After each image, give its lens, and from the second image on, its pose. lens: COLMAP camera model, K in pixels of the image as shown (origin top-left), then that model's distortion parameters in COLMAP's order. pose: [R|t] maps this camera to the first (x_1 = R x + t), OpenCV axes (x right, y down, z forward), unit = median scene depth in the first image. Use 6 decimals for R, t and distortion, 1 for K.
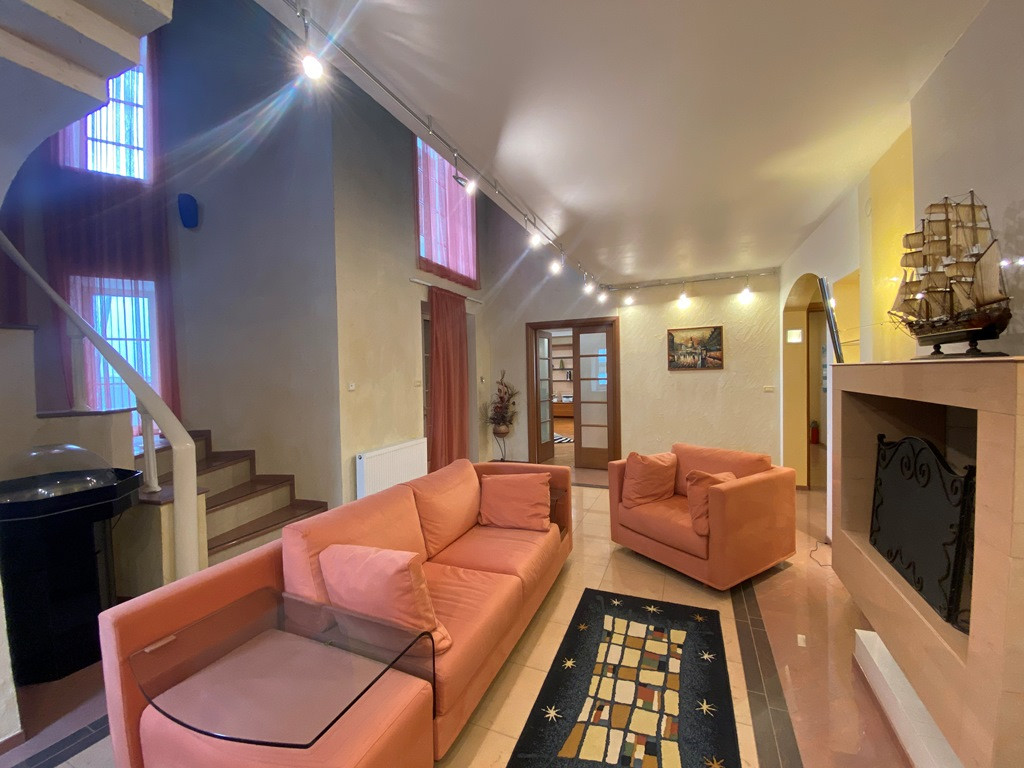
lens RADIAL K [[417.9, 0, 513.6], [0, 417.9, 378.7], [0, 0, 1]] dist [0.052303, -0.034091]
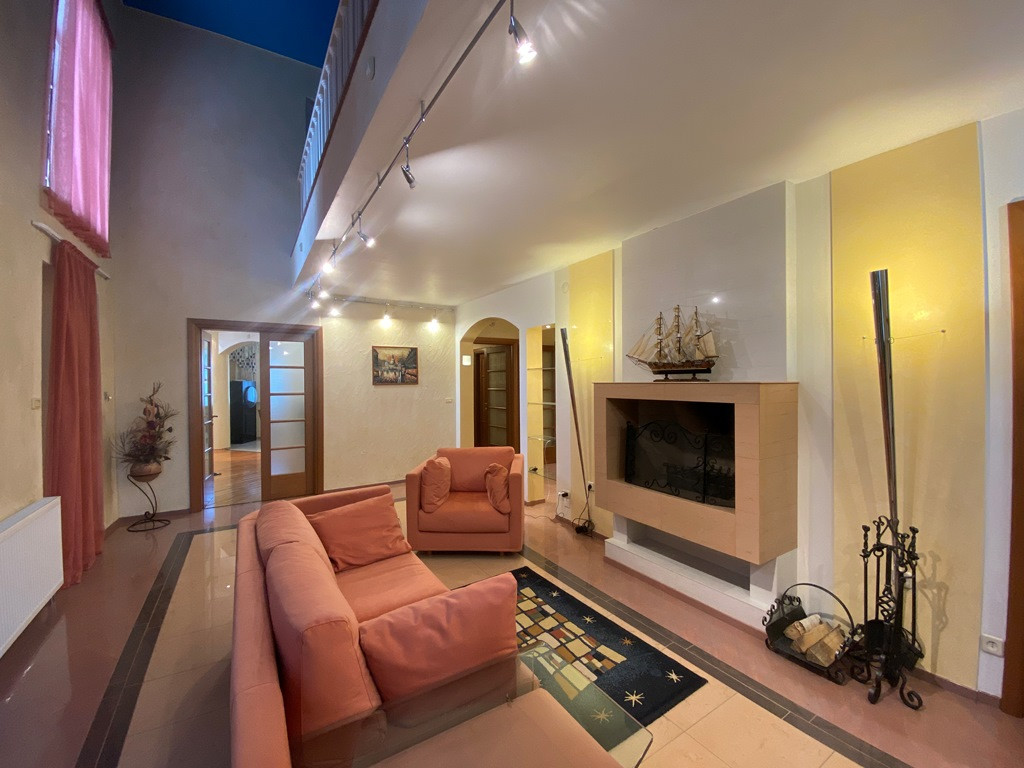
lens RADIAL K [[417.9, 0, 513.6], [0, 417.9, 378.7], [0, 0, 1]] dist [0.052303, -0.034091]
pose [[0.570370, 0.023049, 0.821064, -0.300062], [0.006182, 0.999457, -0.032351, 0.000241], [-0.821364, 0.023528, 0.569918, 0.124709]]
